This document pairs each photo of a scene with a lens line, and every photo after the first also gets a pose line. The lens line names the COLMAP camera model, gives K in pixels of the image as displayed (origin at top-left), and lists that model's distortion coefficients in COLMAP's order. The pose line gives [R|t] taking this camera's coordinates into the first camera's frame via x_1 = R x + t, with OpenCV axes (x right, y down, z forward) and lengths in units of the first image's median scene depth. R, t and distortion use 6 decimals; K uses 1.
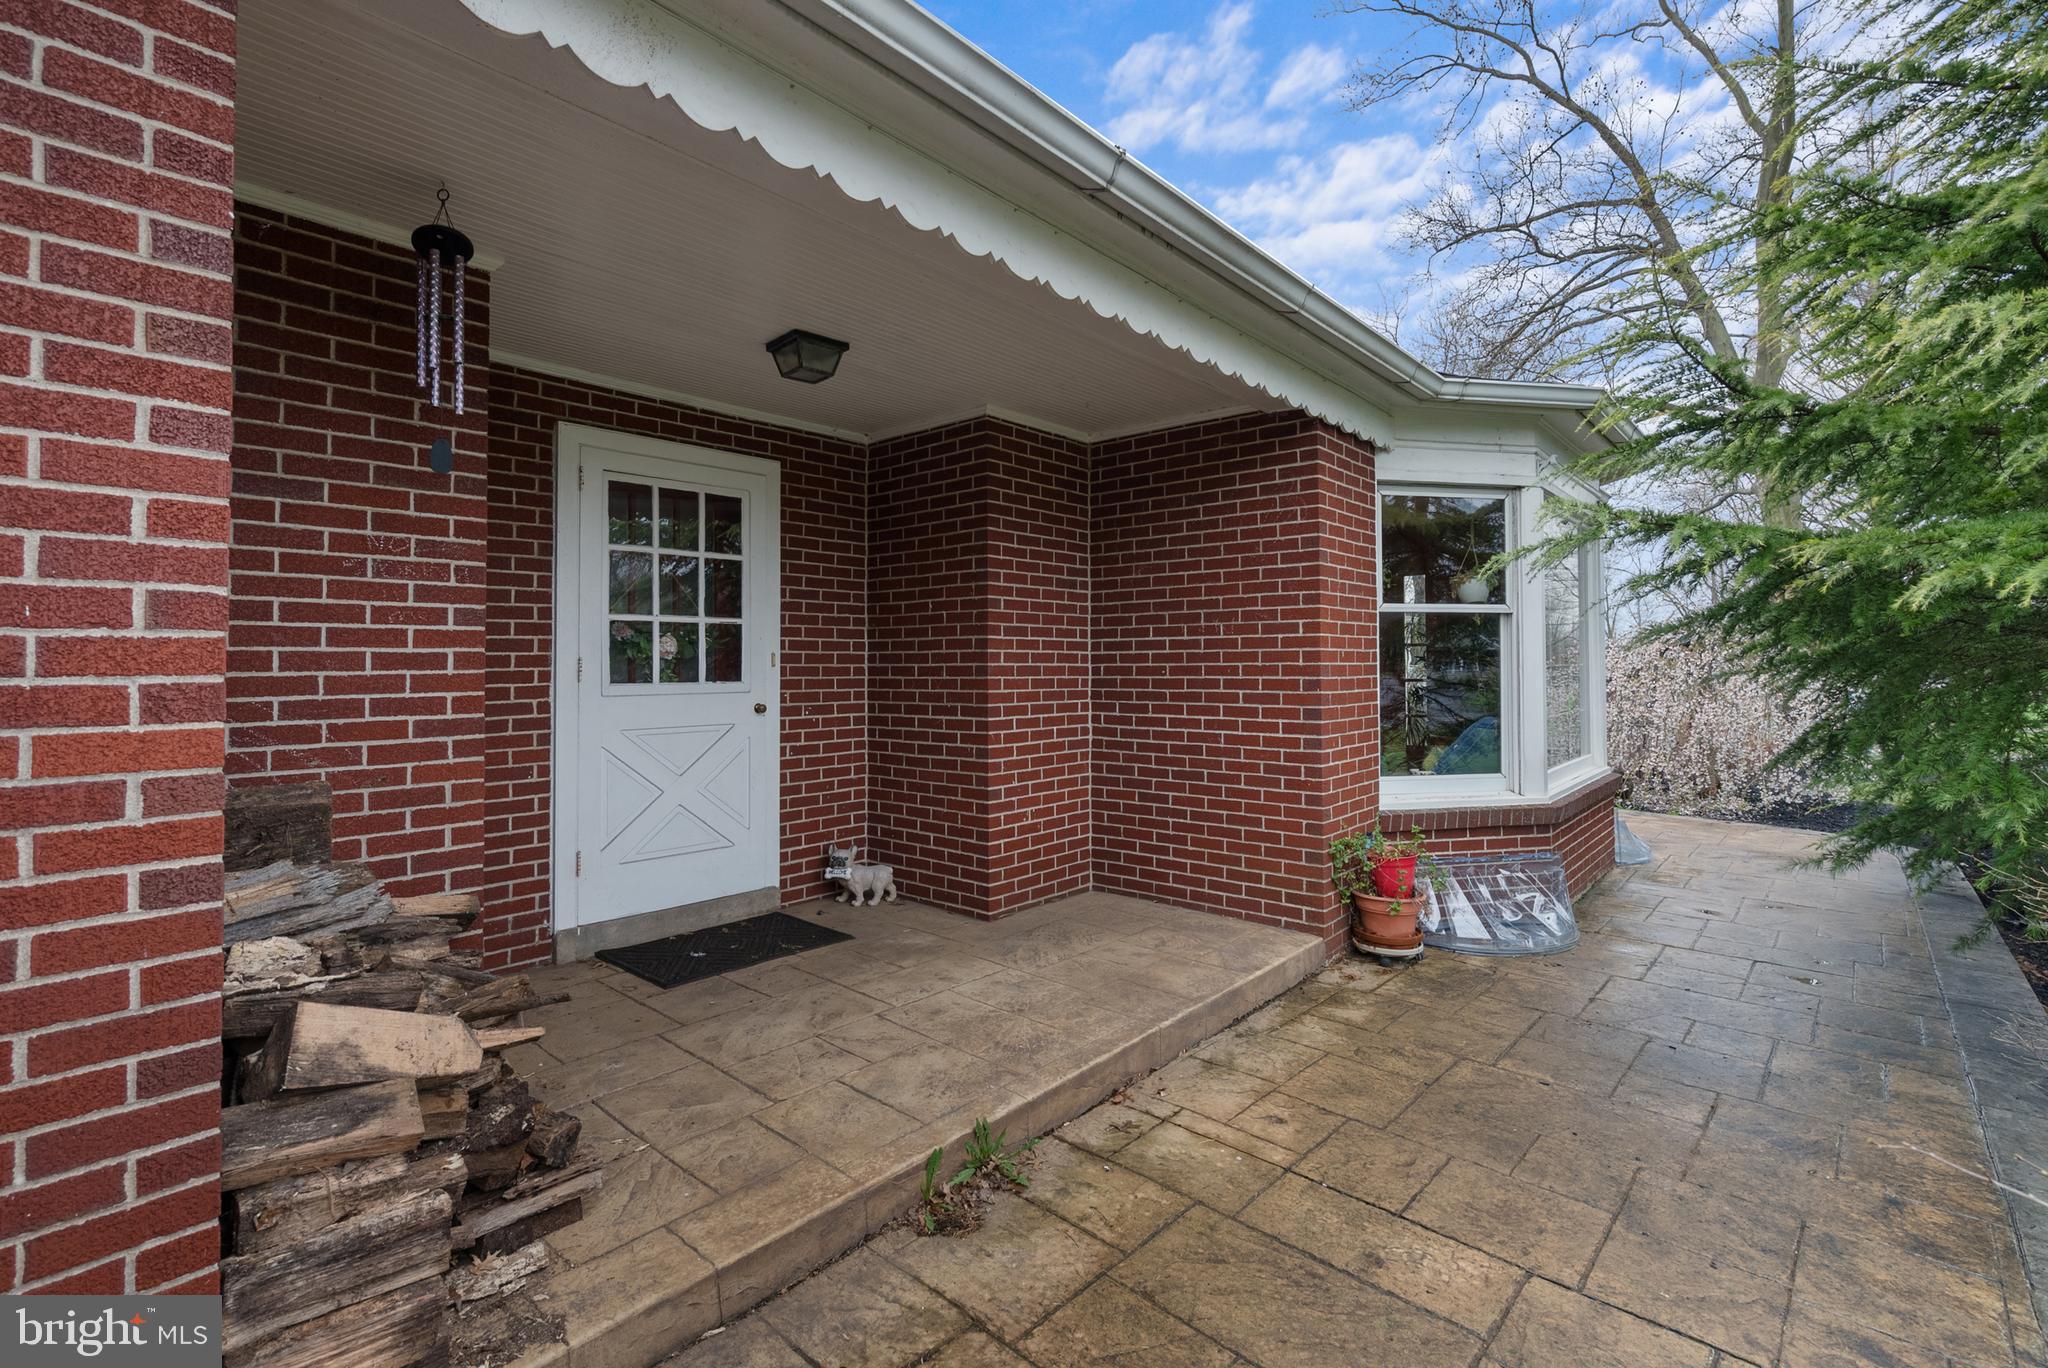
lens RADIAL K [[934.6, 0, 1023.4], [0, 934.6, 641.3], [0, 0, 1]] dist [-0.014806, 0.000705]
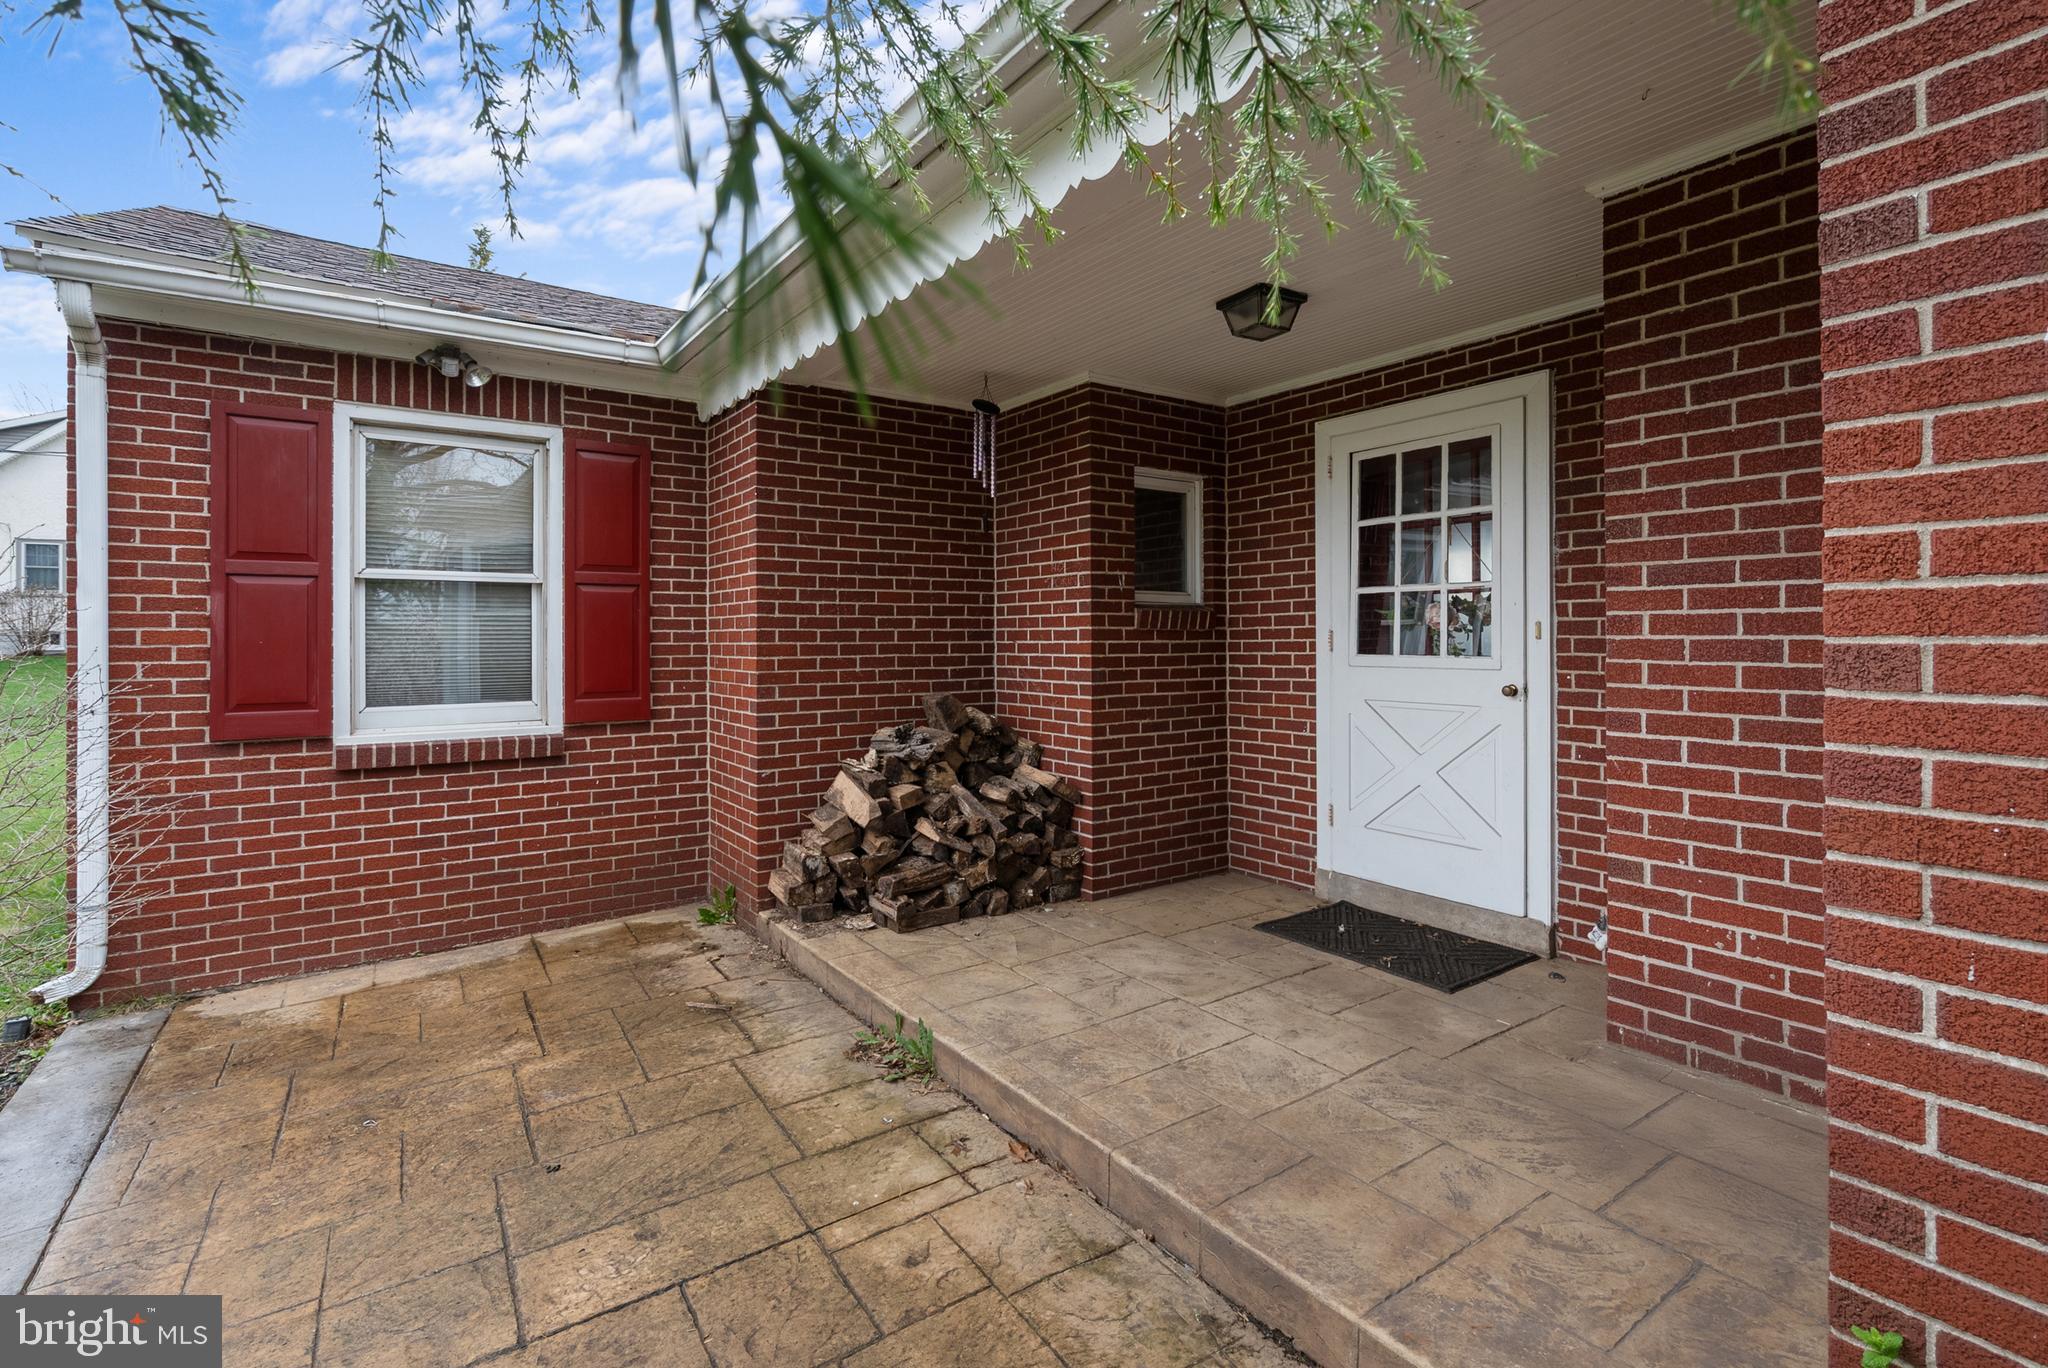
lens RADIAL K [[934.6, 0, 1023.4], [0, 934.6, 641.3], [0, 0, 1]] dist [-0.014806, 0.000705]
pose [[-0.235720, 0.008323, -0.971785, 0.857113], [0.028260, 0.999599, 0.001706, 0.023212], [0.971410, -0.027060, -0.235861, 1.129931]]
